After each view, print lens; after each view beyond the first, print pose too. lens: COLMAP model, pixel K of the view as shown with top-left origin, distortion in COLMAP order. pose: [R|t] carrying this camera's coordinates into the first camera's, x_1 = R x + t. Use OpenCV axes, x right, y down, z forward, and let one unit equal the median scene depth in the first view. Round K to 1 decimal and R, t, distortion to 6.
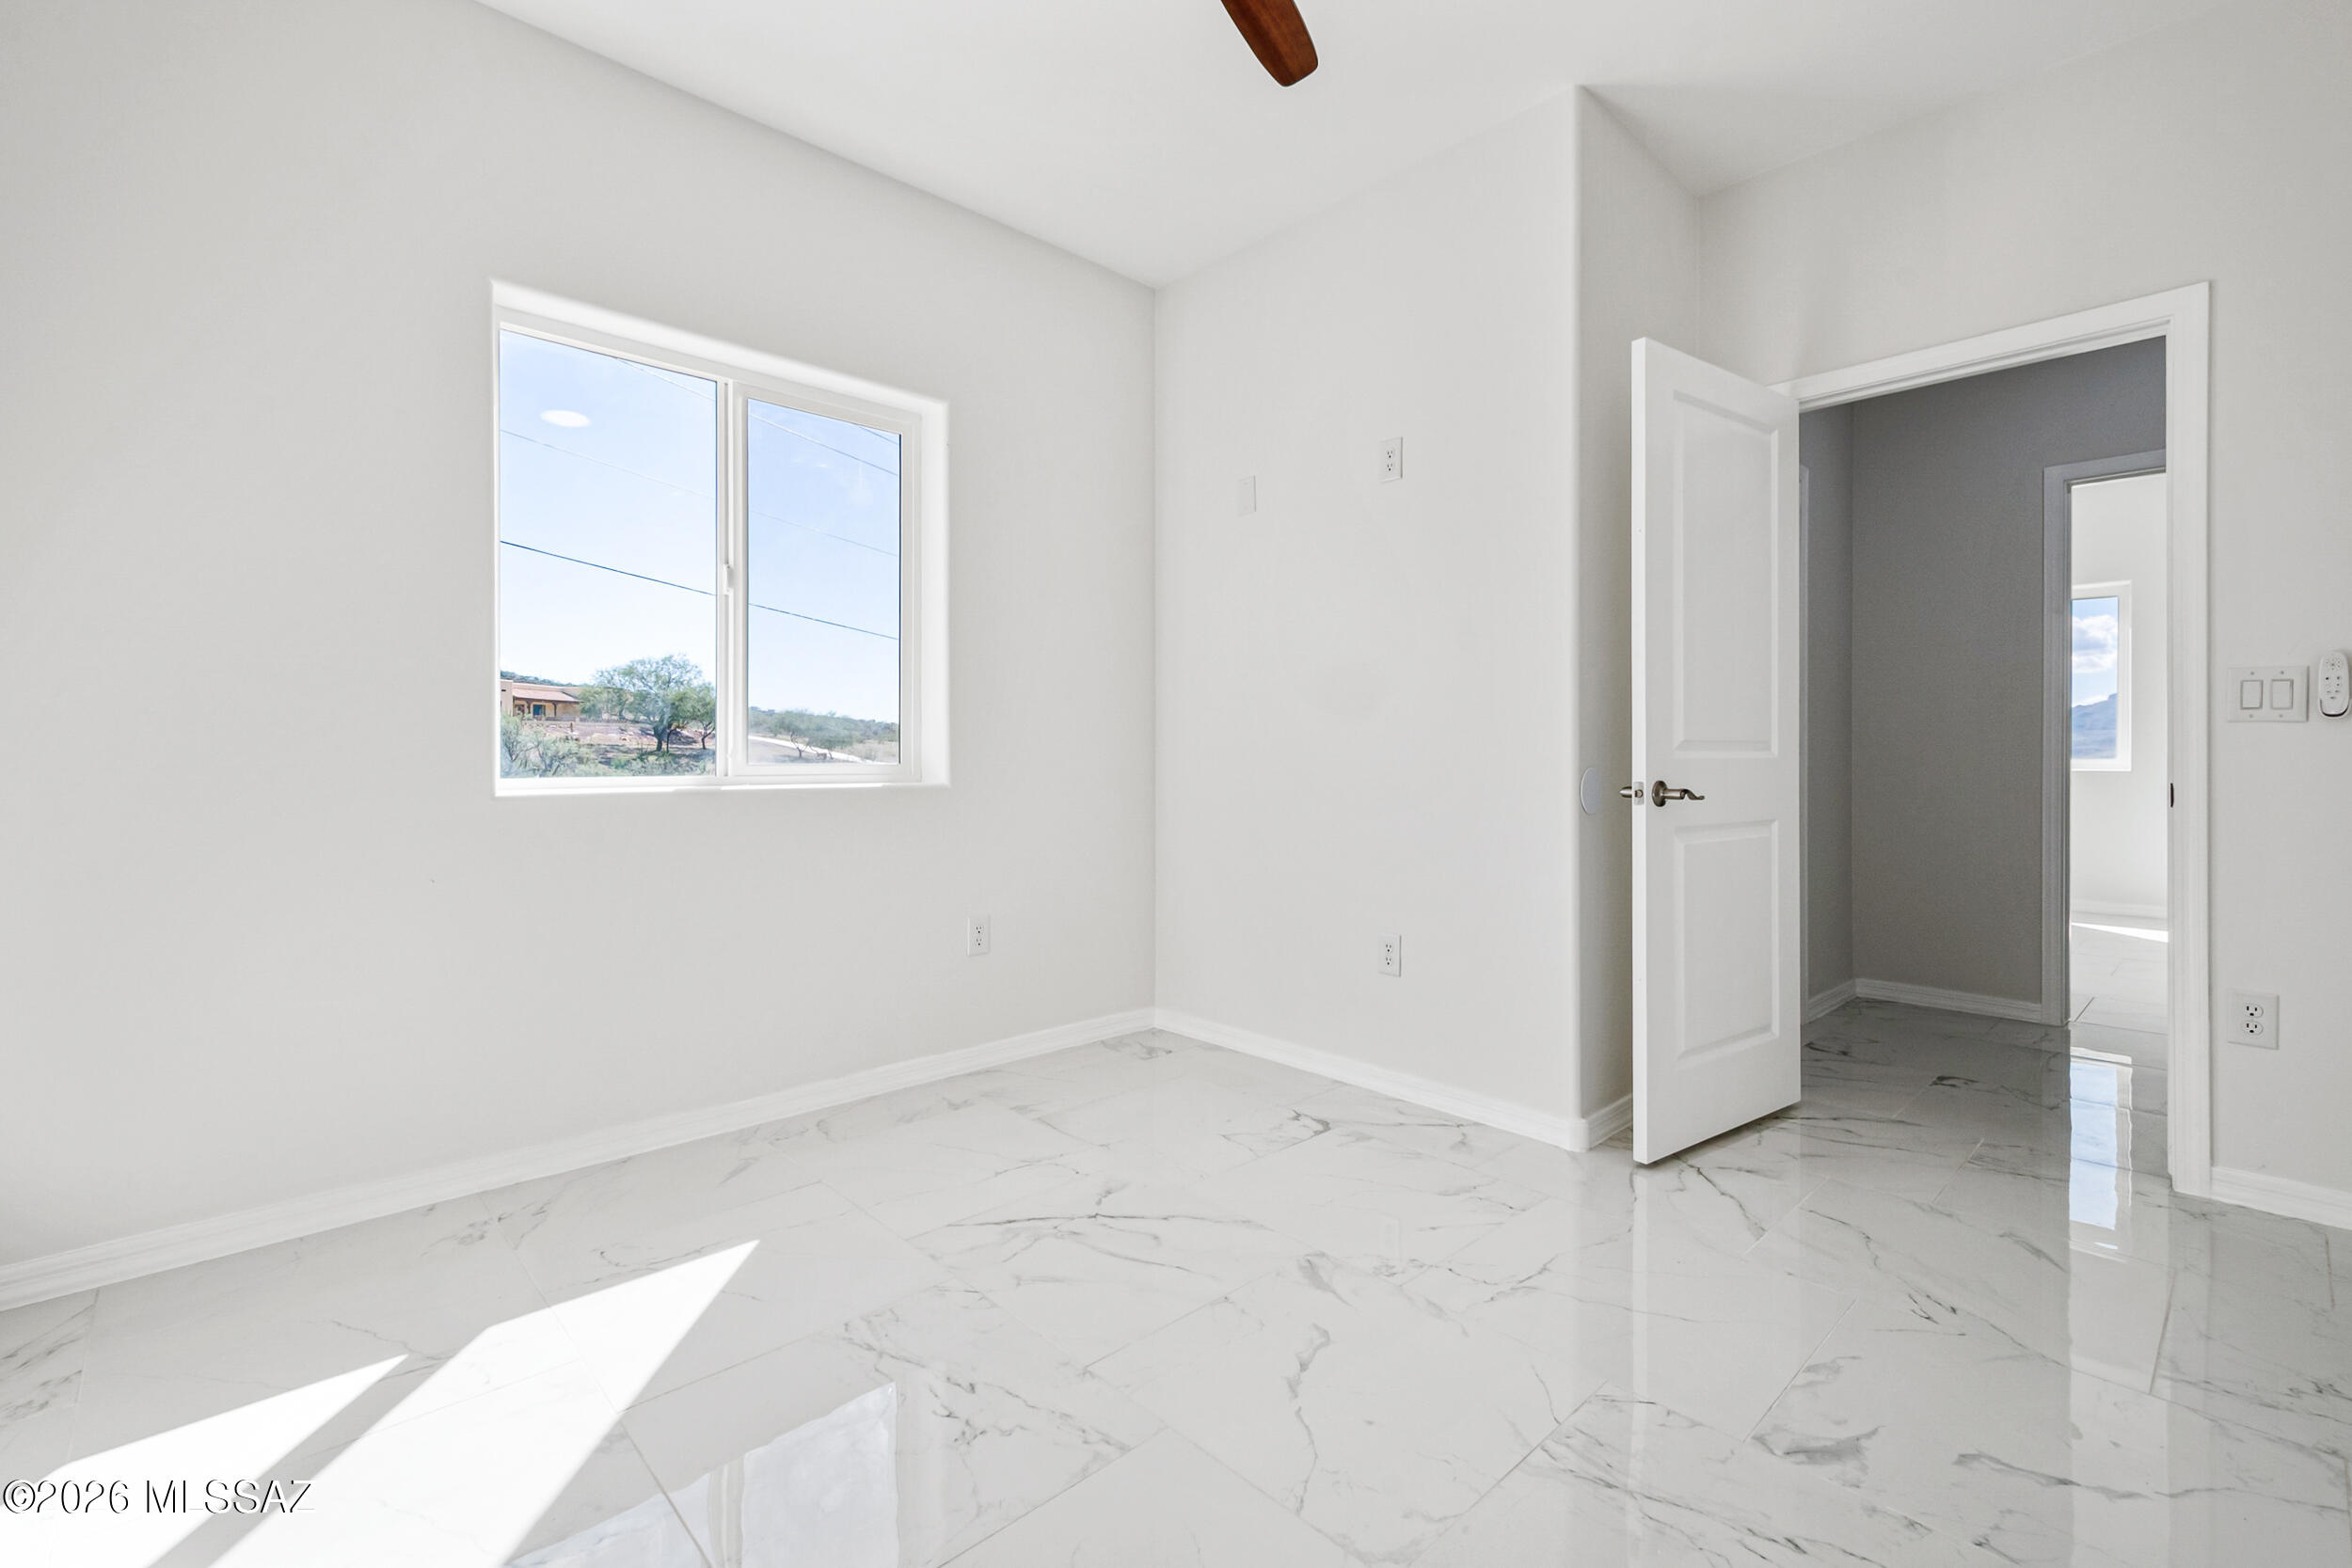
lens RADIAL K [[1035.8, 0, 1175.6], [0, 1035.8, 757.9], [0, 0, 1]] dist [0.010793, -0.000252]
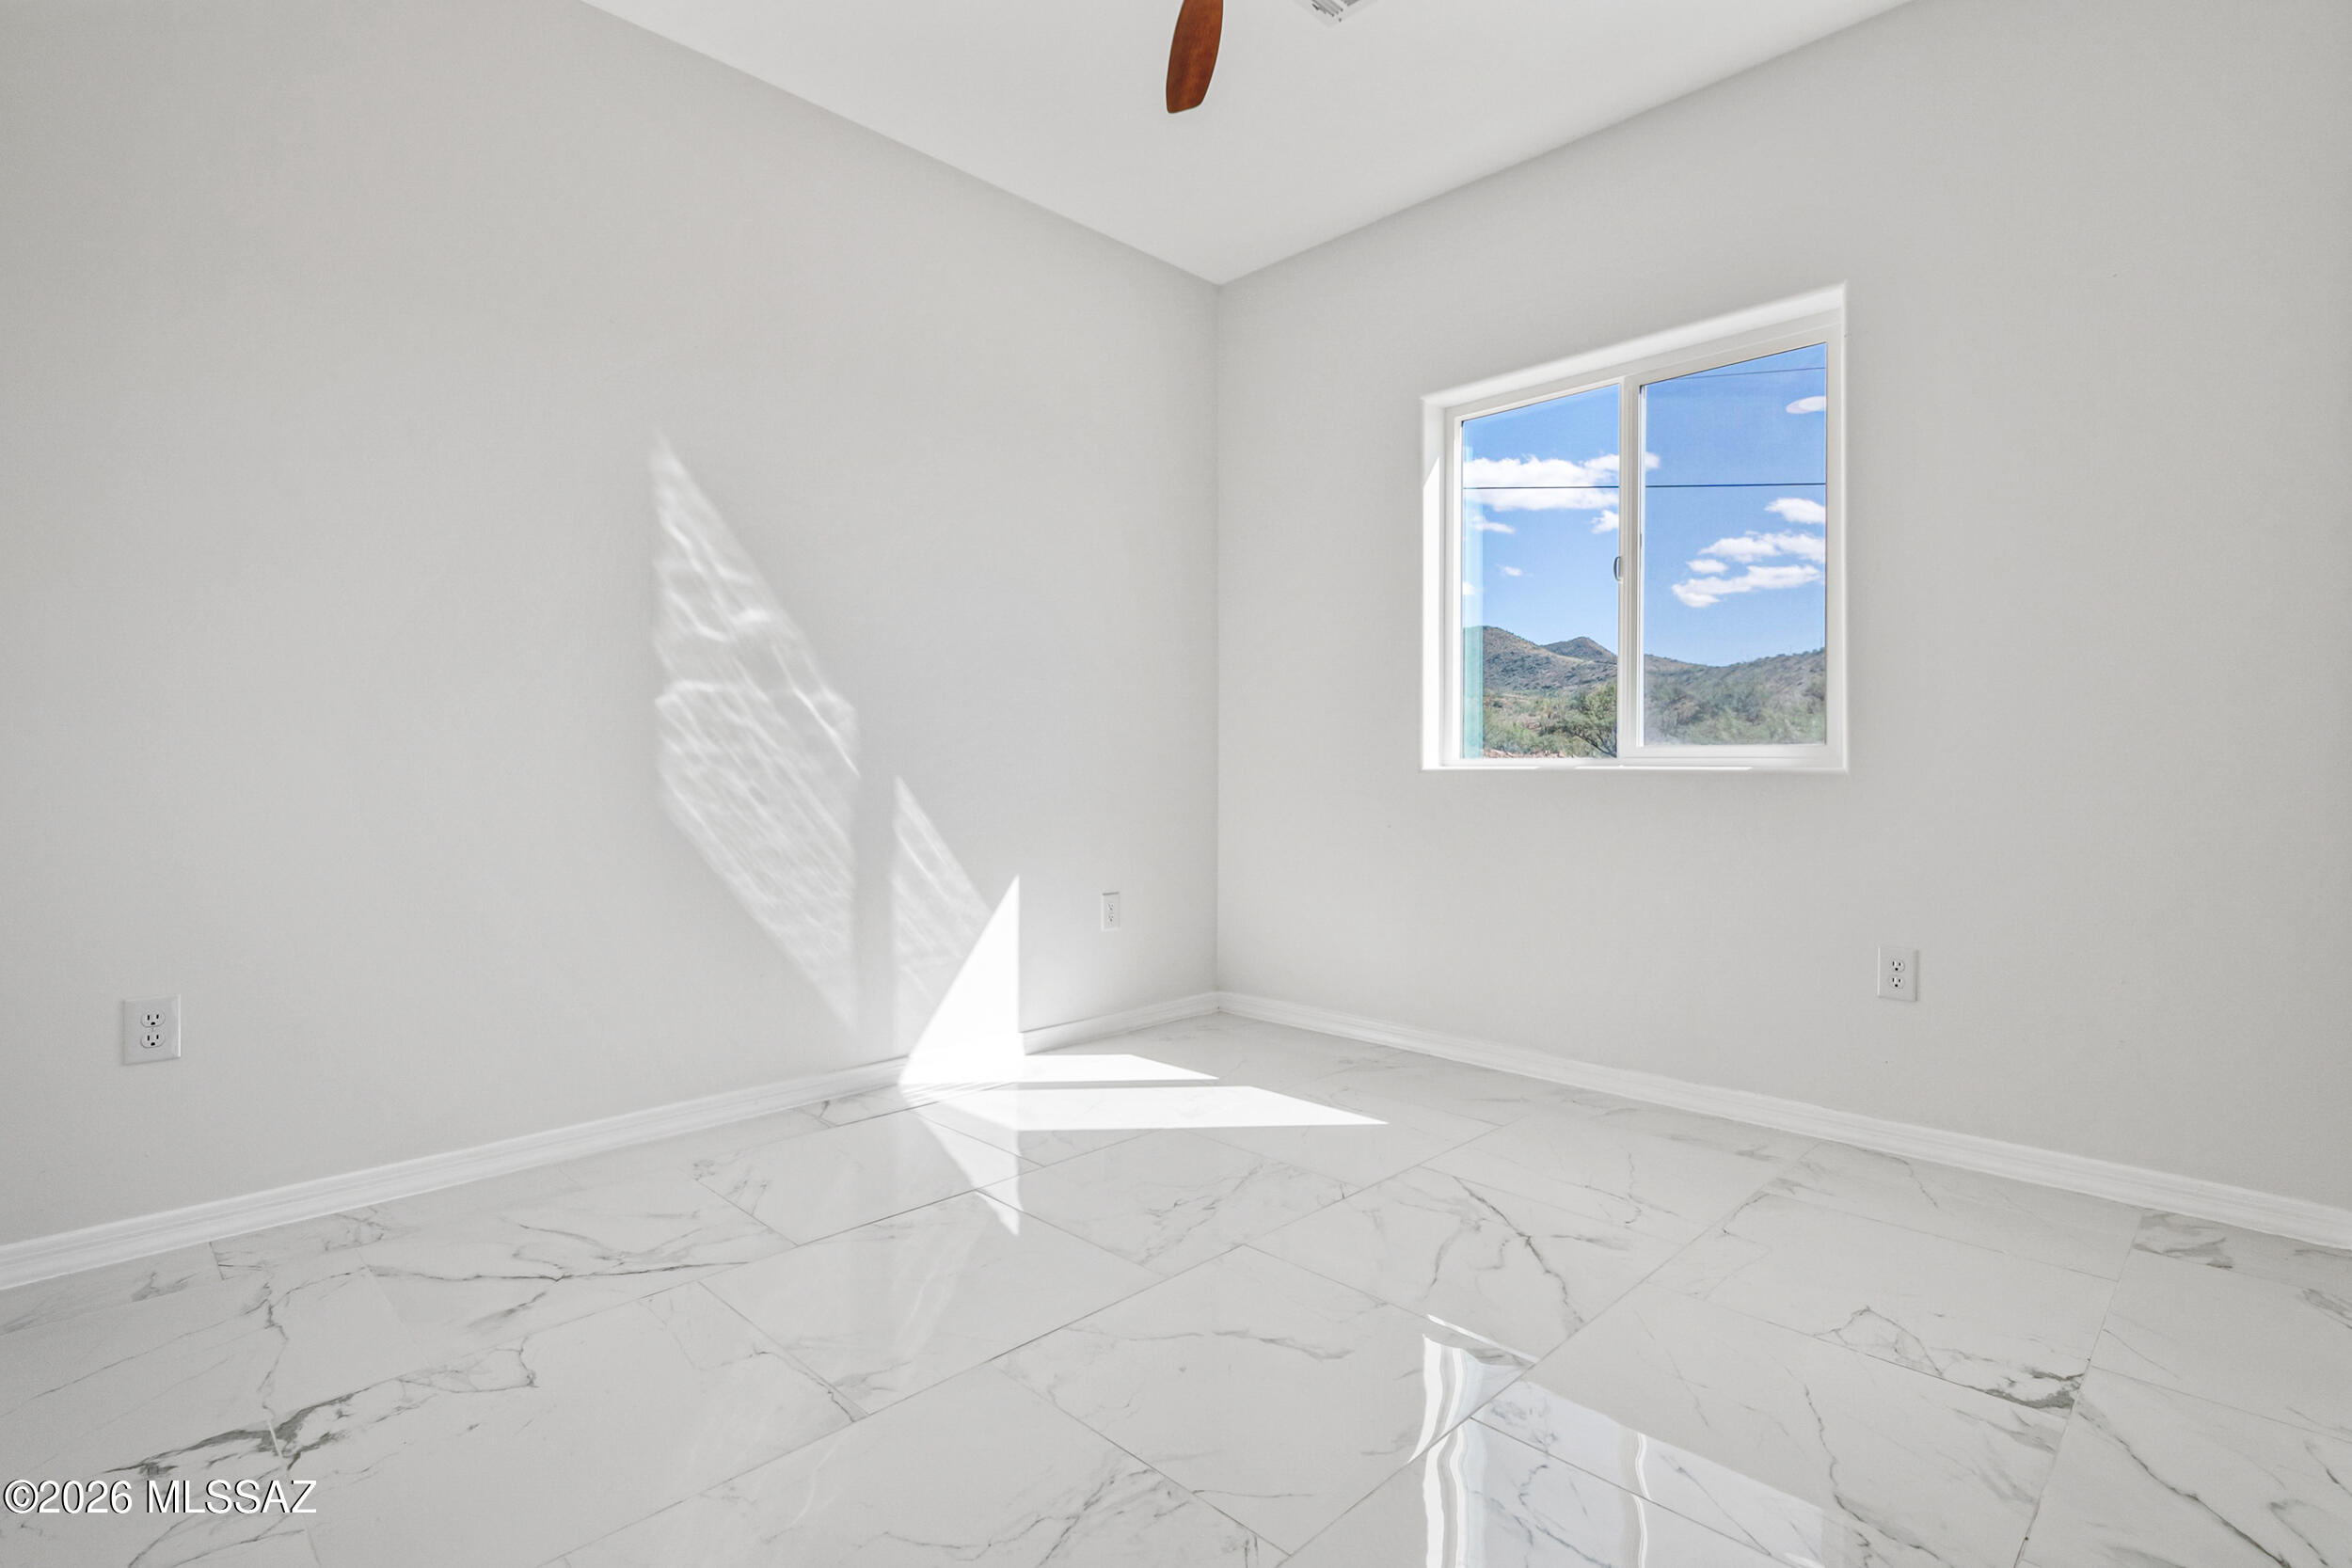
lens RADIAL K [[1129.6, 0, 1173.4], [0, 1129.6, 774.5], [0, 0, 1]] dist [-0.003703, -0.000828]
pose [[0.027466, 0.004020, -0.999615, 0.763551], [-0.010640, 0.999936, 0.003729, 0.037196], [0.999566, 0.010533, 0.027507, 0.574686]]
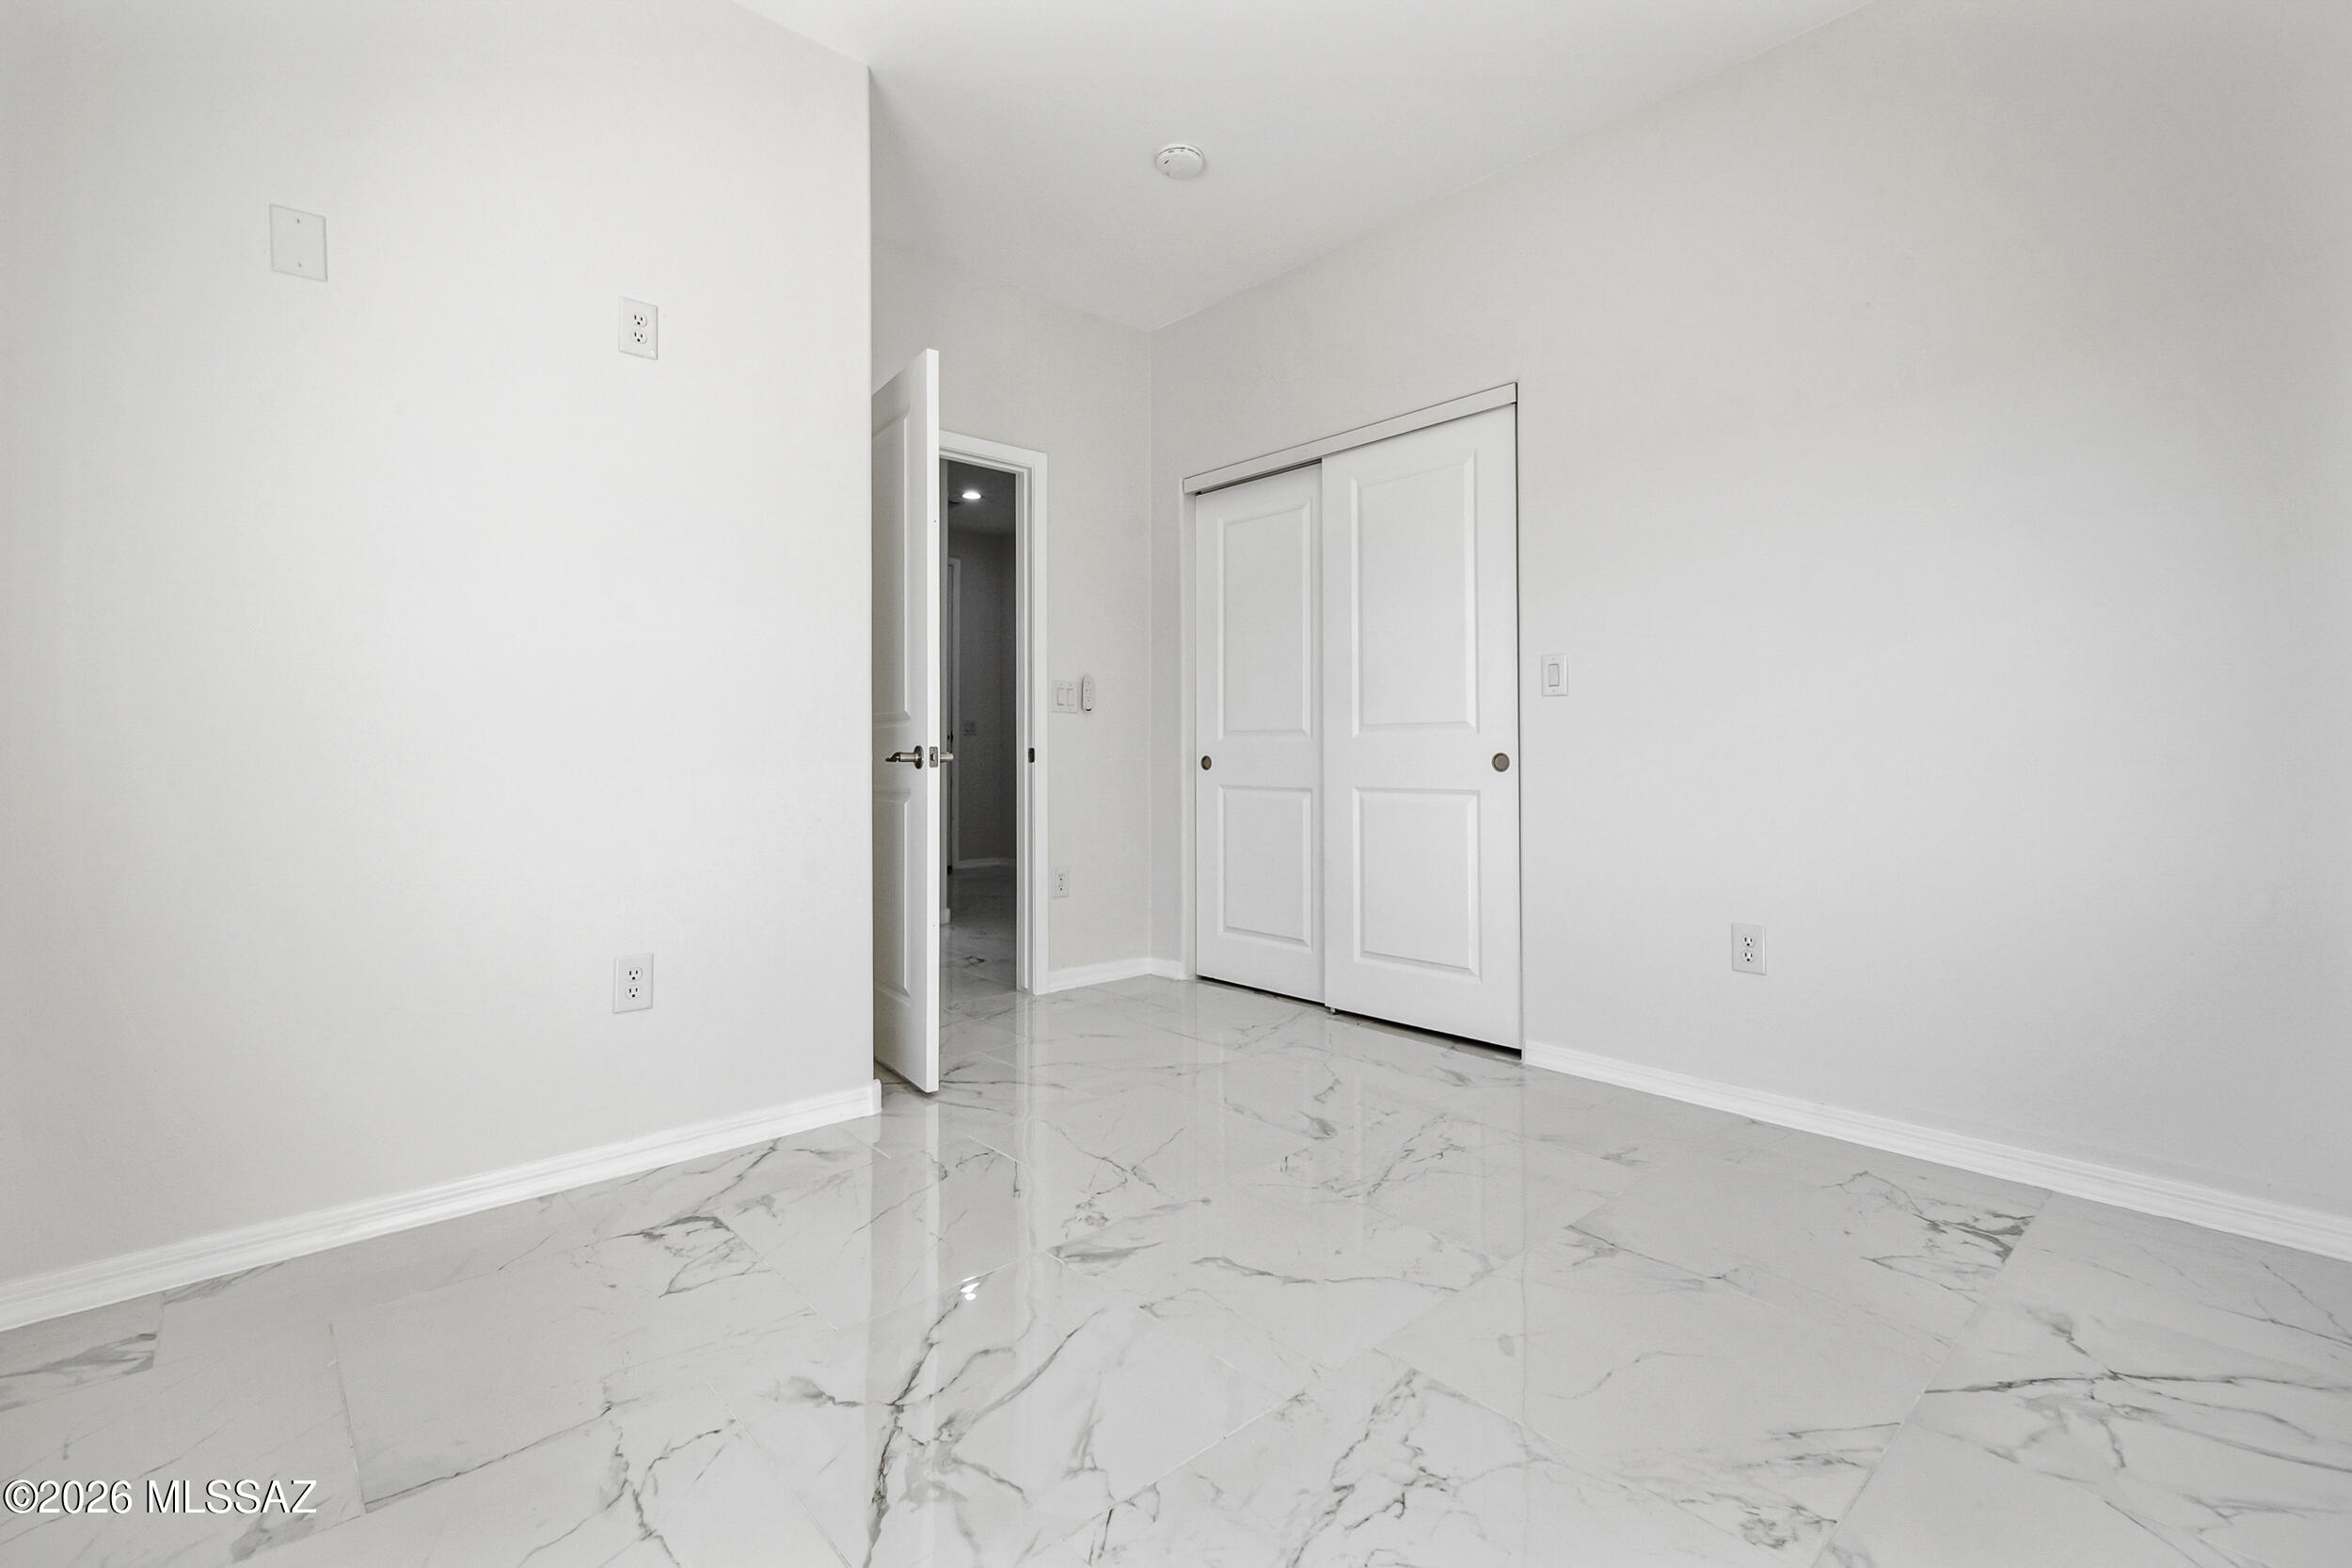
lens RADIAL K [[1037.4, 0, 1164.1], [0, 1037.4, 739.4], [0, 0, 1]] dist [0.000899, -0.000014]
pose [[0.030335, 0.009385, 0.999496, -0.624851], [0.010359, 0.999899, -0.009704, 0.029057], [-0.999486, 0.010649, 0.030234, 0.698271]]
